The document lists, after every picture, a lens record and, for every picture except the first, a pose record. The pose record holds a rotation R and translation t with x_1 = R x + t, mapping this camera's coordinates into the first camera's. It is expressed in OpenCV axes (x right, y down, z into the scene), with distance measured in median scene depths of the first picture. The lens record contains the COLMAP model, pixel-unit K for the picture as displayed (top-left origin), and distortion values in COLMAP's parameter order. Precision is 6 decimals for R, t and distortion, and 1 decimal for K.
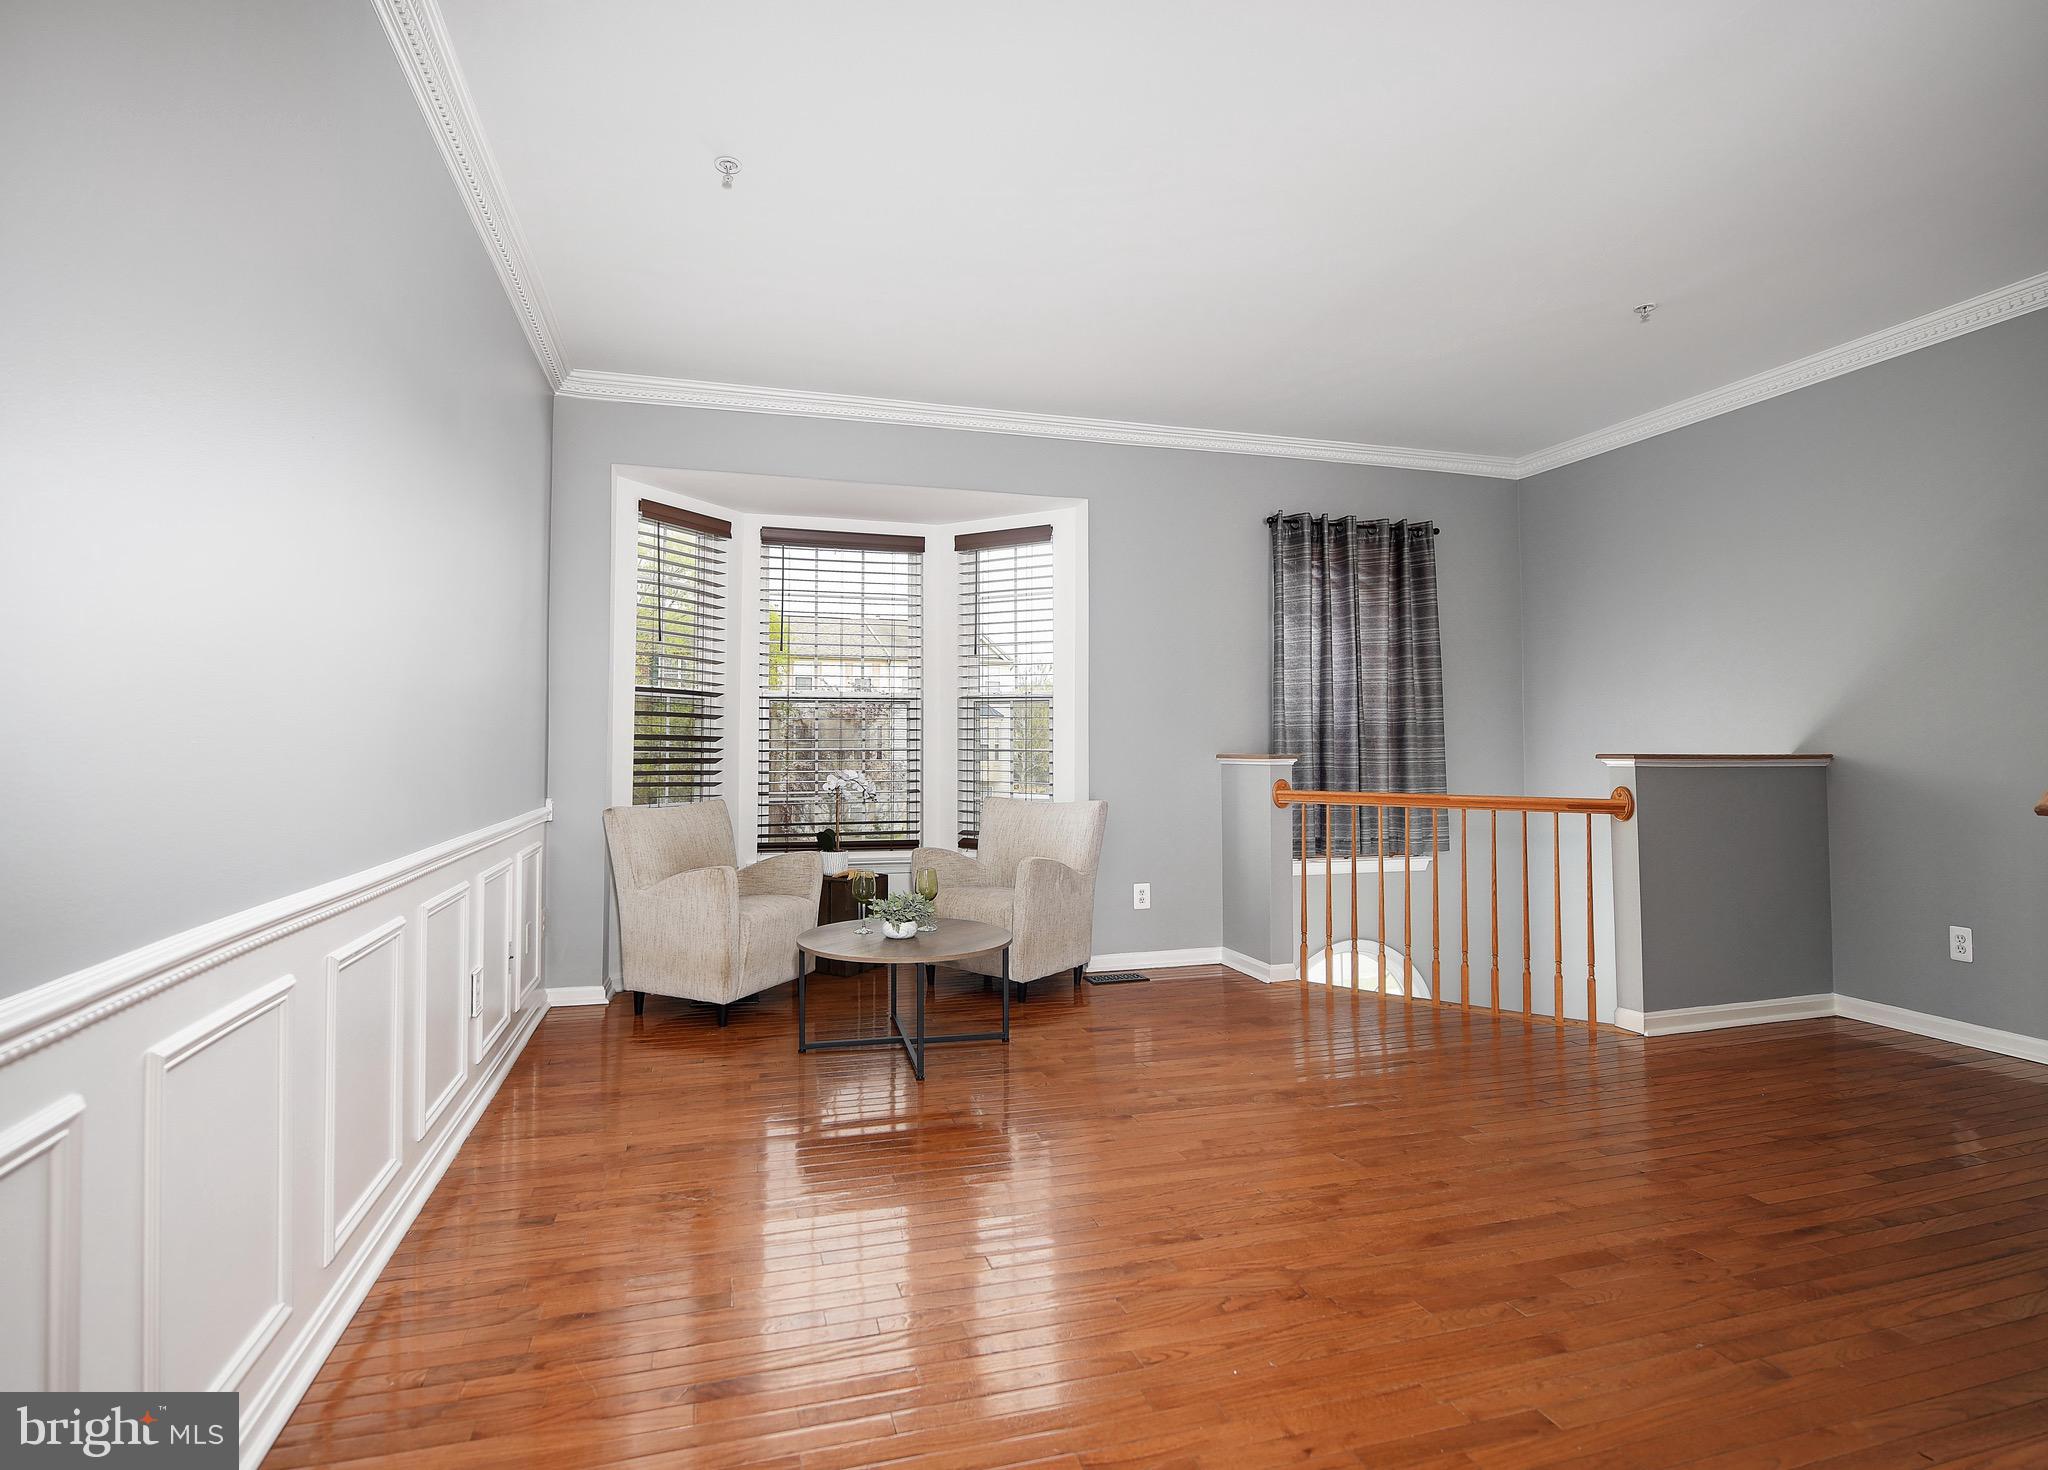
lens RADIAL K [[1003.3, 0, 1024.0], [0, 1003.3, 735.0], [0, 0, 1]] dist [0.000301, -0.000019]
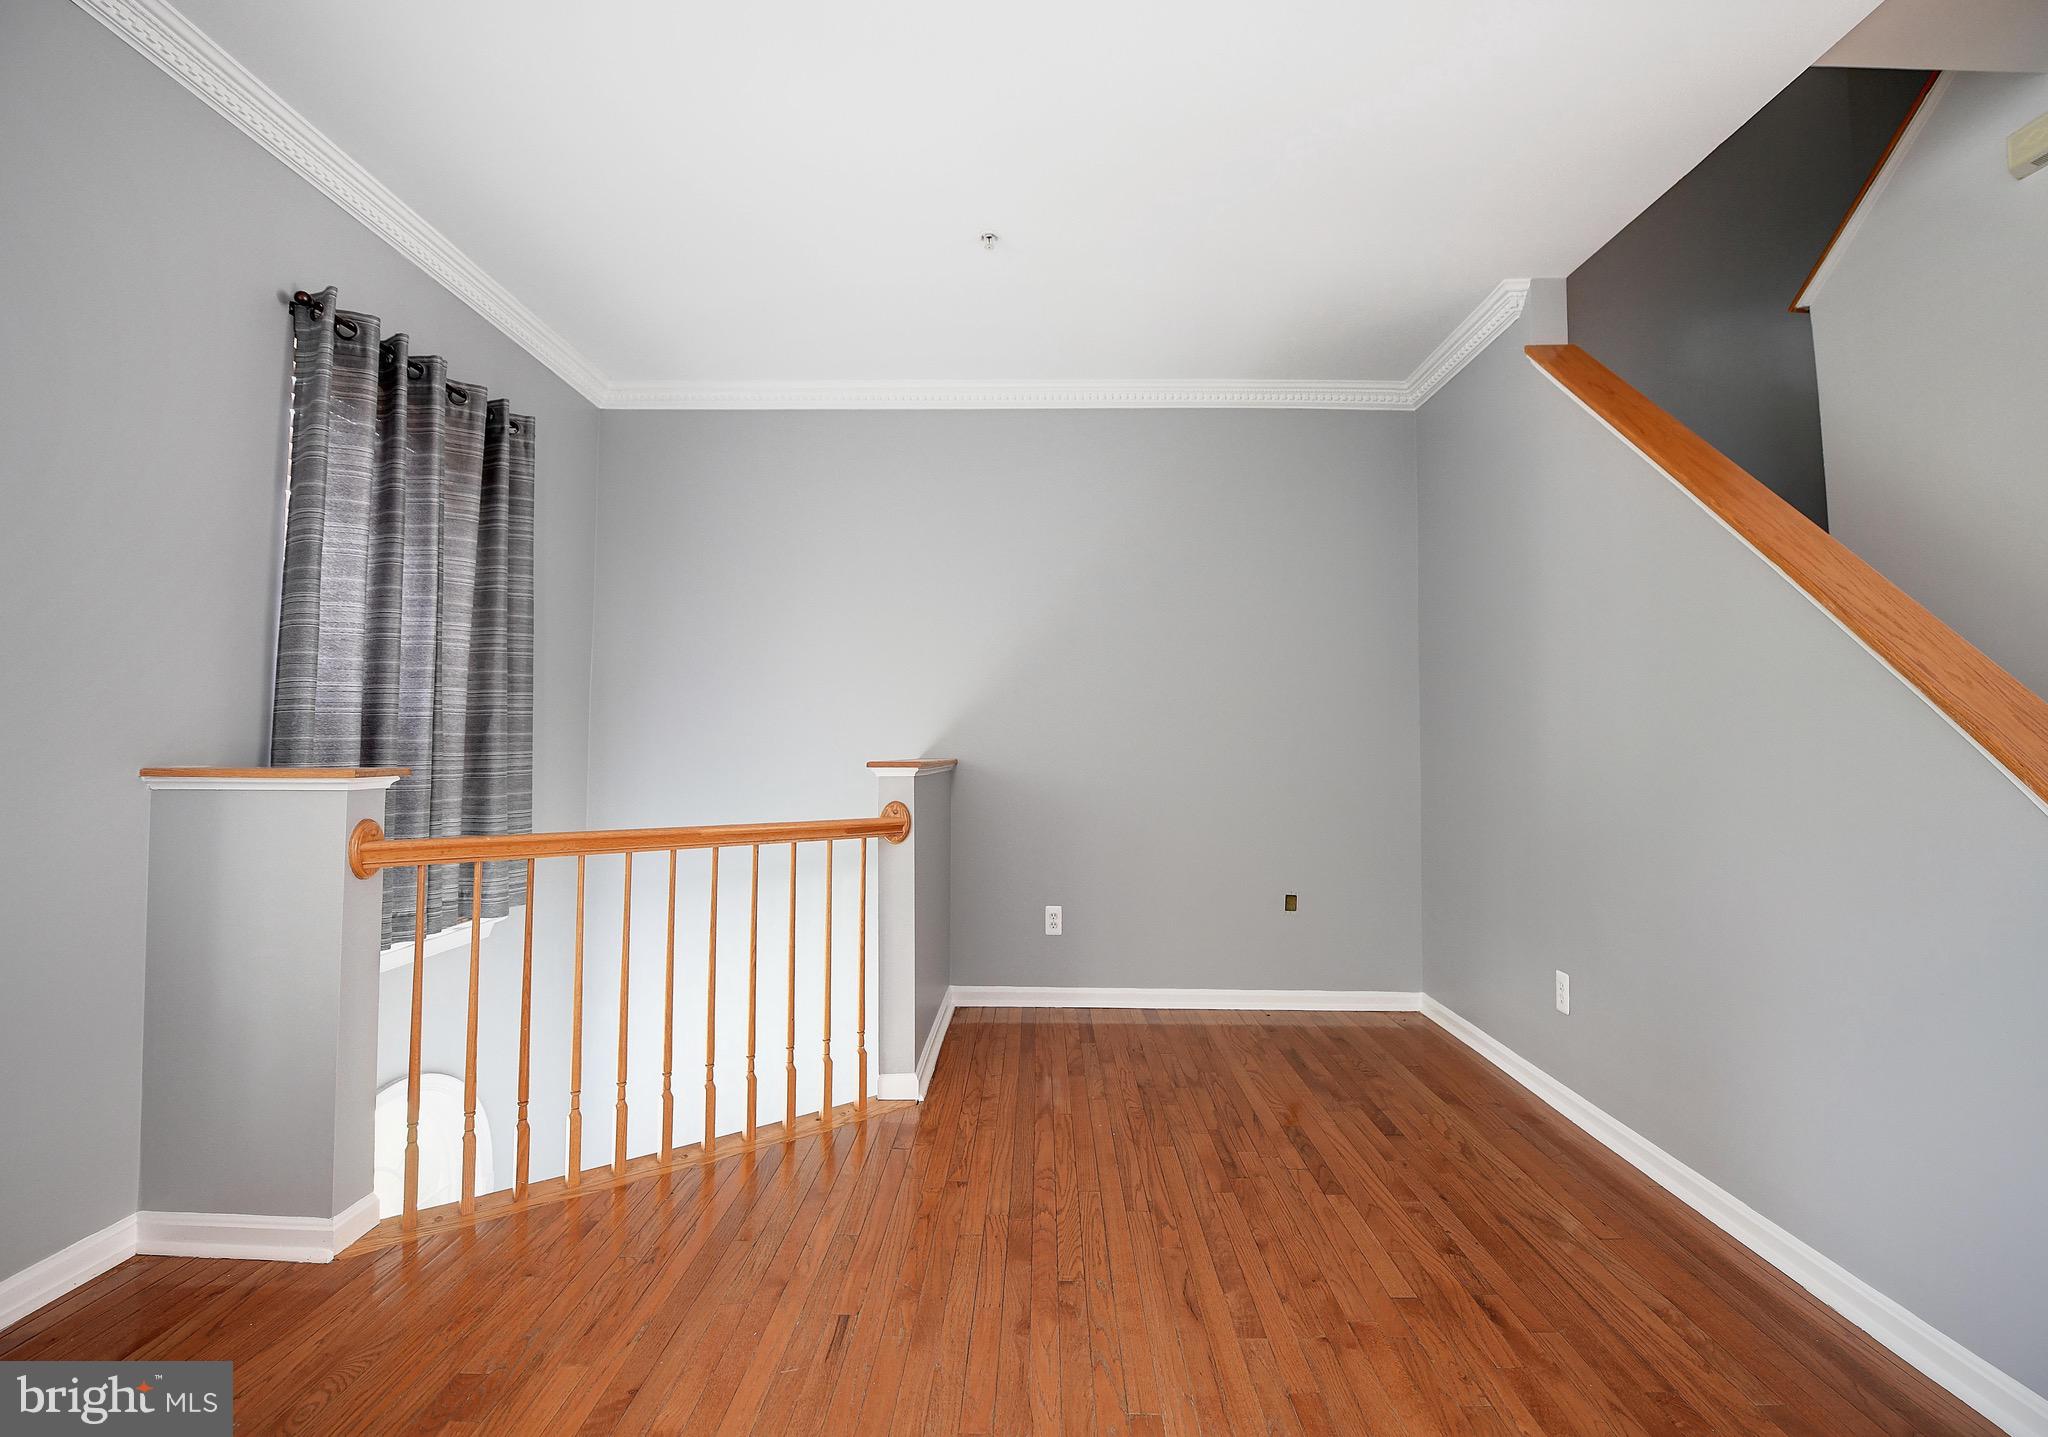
lens RADIAL K [[872.9, 0, 1019.3], [0, 872.9, 710.6], [0, 0, 1]] dist [-0.017290, -0.000232]
pose [[0.321456, 0.041263, 0.946025, -0.037078], [-0.016428, 0.999143, -0.037998, 0.002235], [-0.946782, -0.003327, 0.321858, 0.521115]]
